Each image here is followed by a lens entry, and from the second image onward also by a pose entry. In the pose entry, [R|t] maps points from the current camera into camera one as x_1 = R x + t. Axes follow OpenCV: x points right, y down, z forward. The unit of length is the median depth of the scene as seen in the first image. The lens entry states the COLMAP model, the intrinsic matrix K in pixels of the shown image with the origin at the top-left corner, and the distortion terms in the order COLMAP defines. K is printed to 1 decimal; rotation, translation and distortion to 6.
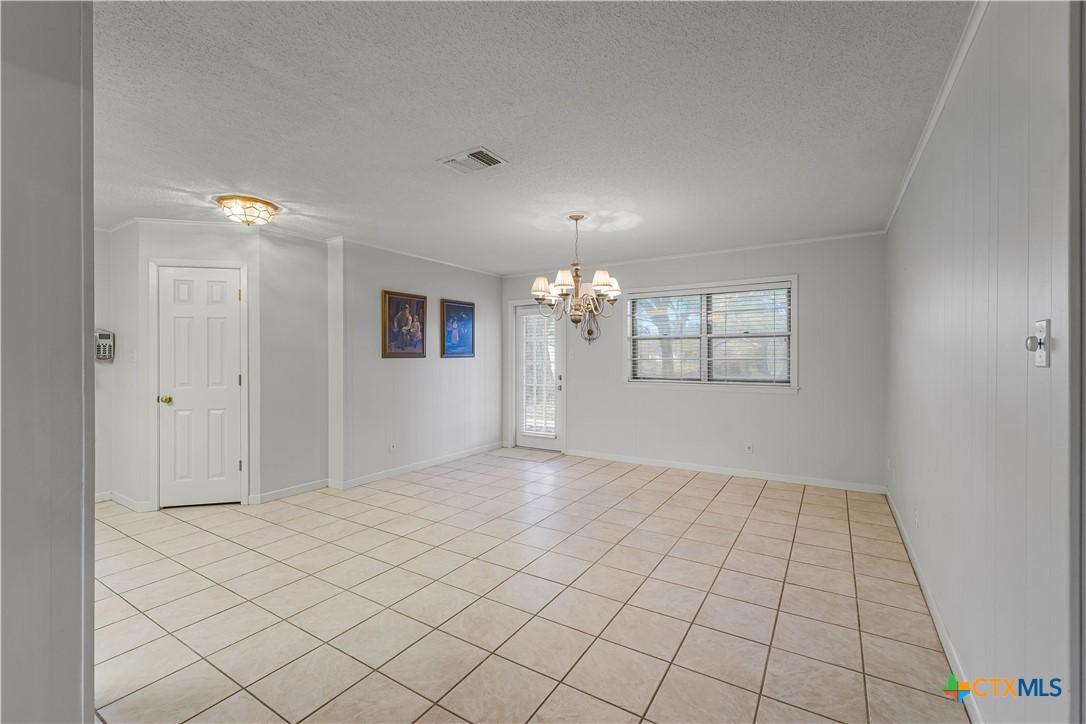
lens RADIAL K [[461.3, 0, 547.5], [0, 461.3, 359.3], [0, 0, 1]] dist [0.000954, 0.001289]
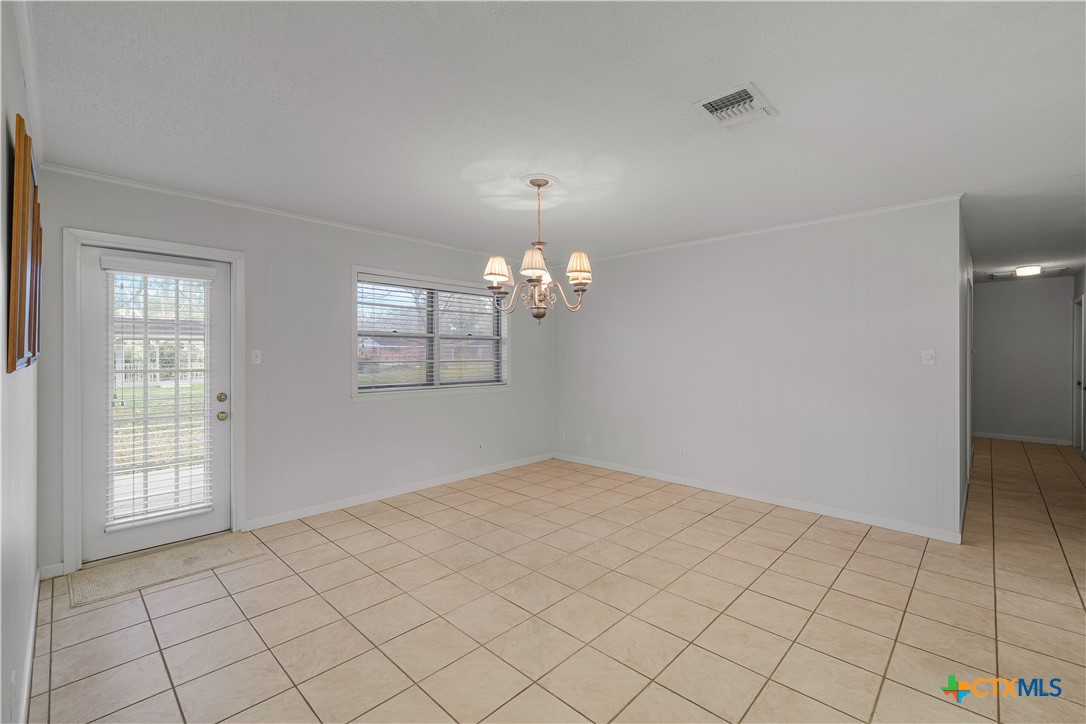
lens RADIAL K [[461.3, 0, 546.9], [0, 461.3, 357.1], [0, 0, 1]] dist [0.000954, 0.001289]
pose [[0.202814, -0.002483, 0.979214, -0.633572], [0.001423, 0.999996, 0.002241, -0.012617], [-0.979216, 0.000939, 0.202817, 0.748108]]
